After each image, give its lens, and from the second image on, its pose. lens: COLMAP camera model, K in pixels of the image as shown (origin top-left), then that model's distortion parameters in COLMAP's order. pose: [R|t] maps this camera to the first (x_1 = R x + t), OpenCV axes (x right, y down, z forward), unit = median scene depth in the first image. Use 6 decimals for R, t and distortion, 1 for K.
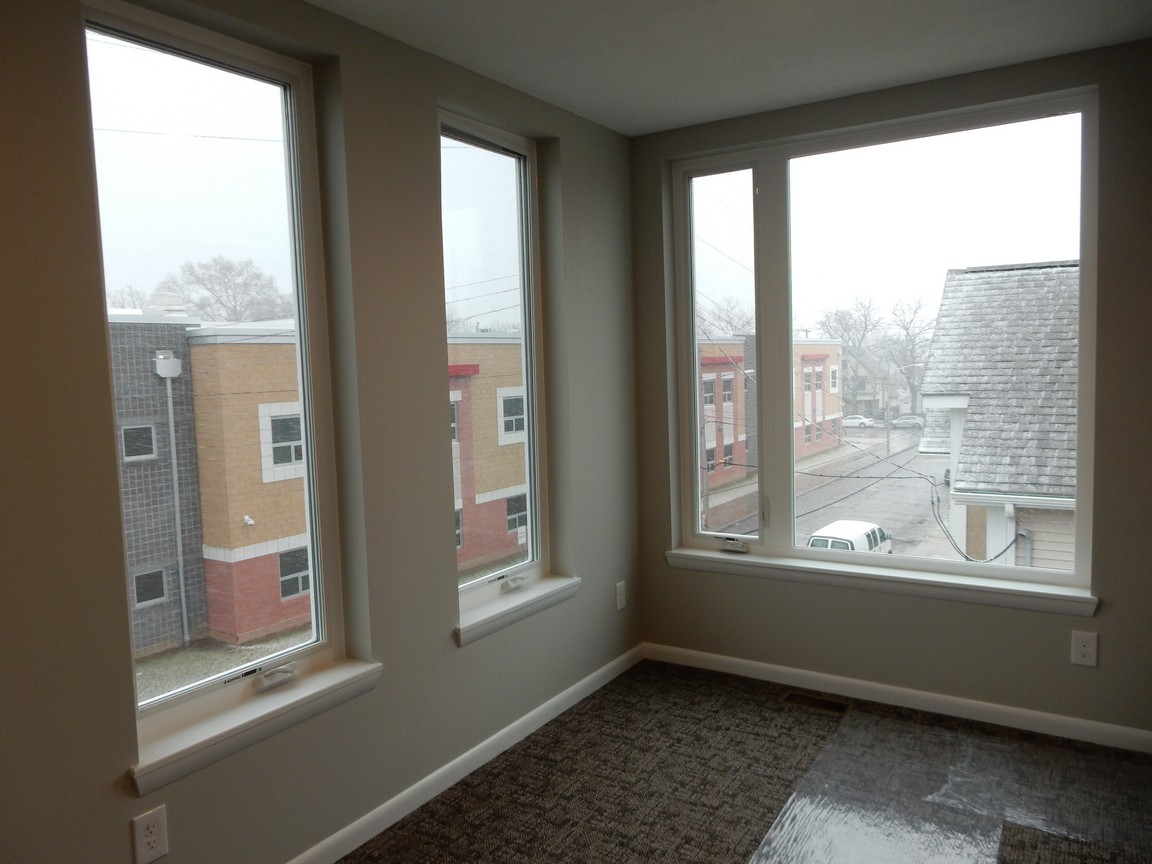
lens RADIAL K [[850.2, 0, 573.0], [0, 850.2, 435.9], [0, 0, 1]] dist [0.006124, -0.012118]
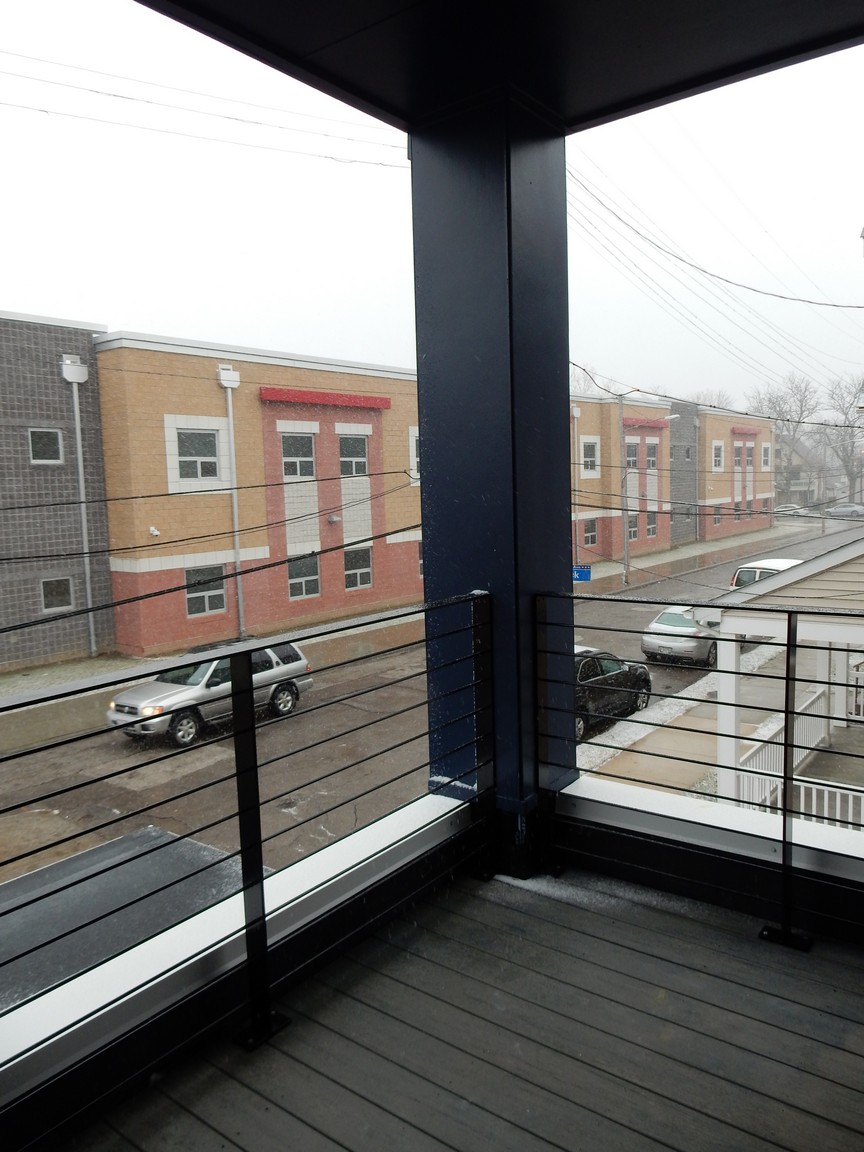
lens RADIAL K [[850.2, 0, 431.6], [0, 850.2, 578.7], [0, 0, 1]] dist [0.006124, -0.012118]
pose [[0.997033, 0.009619, -0.076366, 0.015763], [-0.008172, 0.999782, 0.019237, 0.132923], [0.076535, -0.018556, 0.996894, 0.038836]]
